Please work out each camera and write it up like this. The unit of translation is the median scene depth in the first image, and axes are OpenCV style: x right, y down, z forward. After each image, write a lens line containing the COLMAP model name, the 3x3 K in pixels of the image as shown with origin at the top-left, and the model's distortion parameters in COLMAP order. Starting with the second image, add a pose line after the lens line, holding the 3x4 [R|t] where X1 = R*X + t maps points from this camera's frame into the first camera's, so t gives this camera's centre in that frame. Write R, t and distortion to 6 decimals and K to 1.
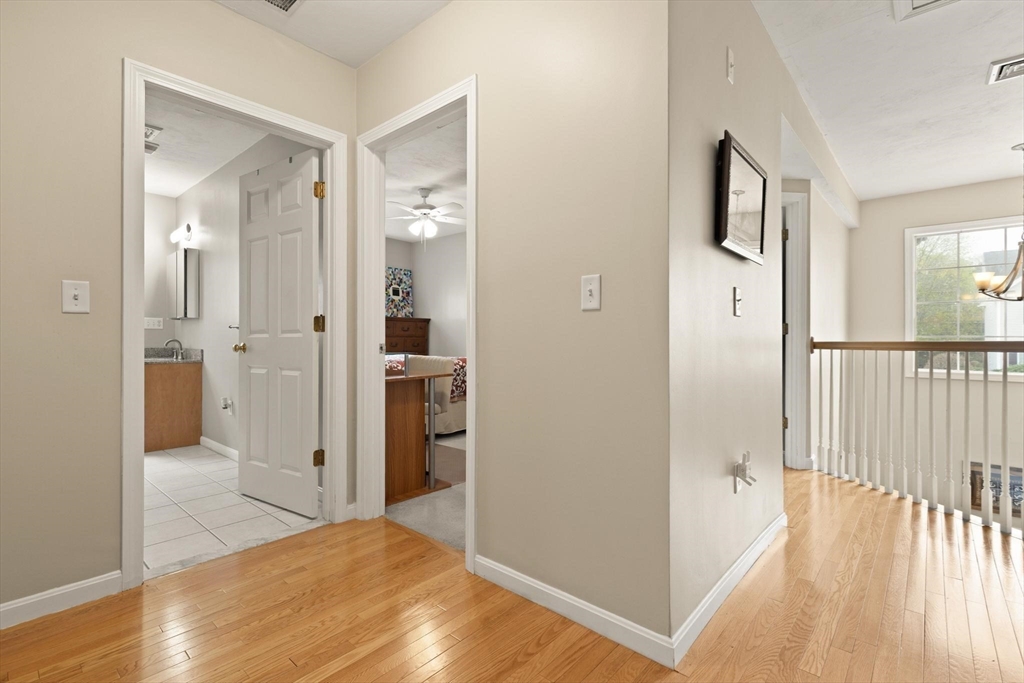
lens RADIAL K [[468.3, 0, 514.8], [0, 468.3, 349.0], [0, 0, 1]] dist [0.003972, -0.000392]
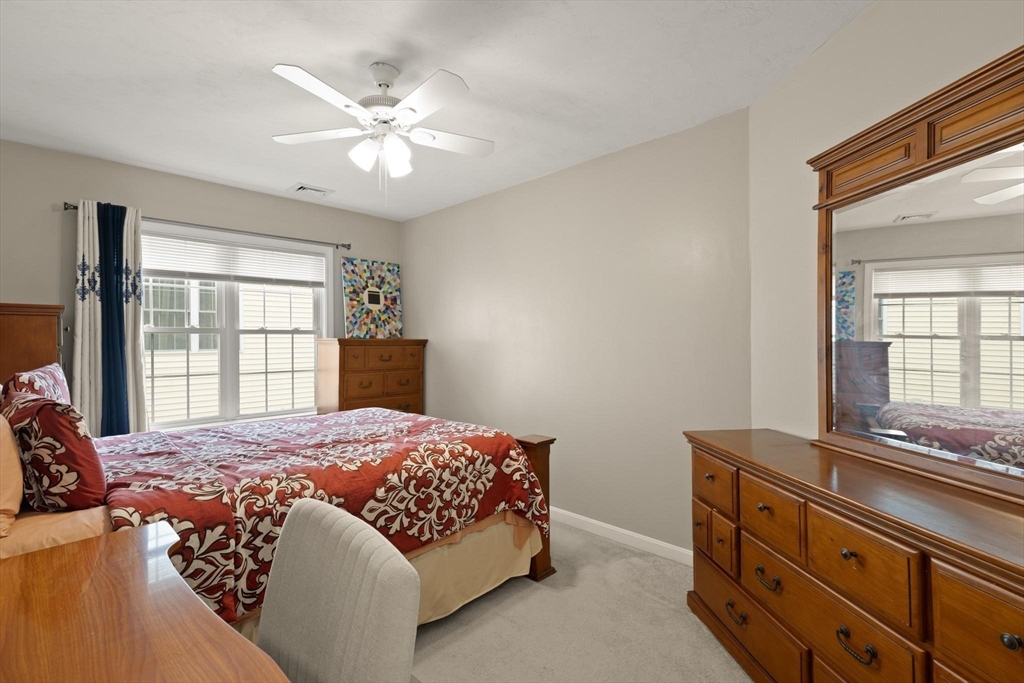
lens RADIAL K [[468.3, 0, 514.8], [0, 468.3, 349.0], [0, 0, 1]] dist [0.003972, -0.000392]
pose [[0.998867, -0.008335, -0.046855, -0.032227], [0.008003, 0.999942, -0.007263, -0.045450], [0.046913, 0.006880, 0.998875, 0.366427]]
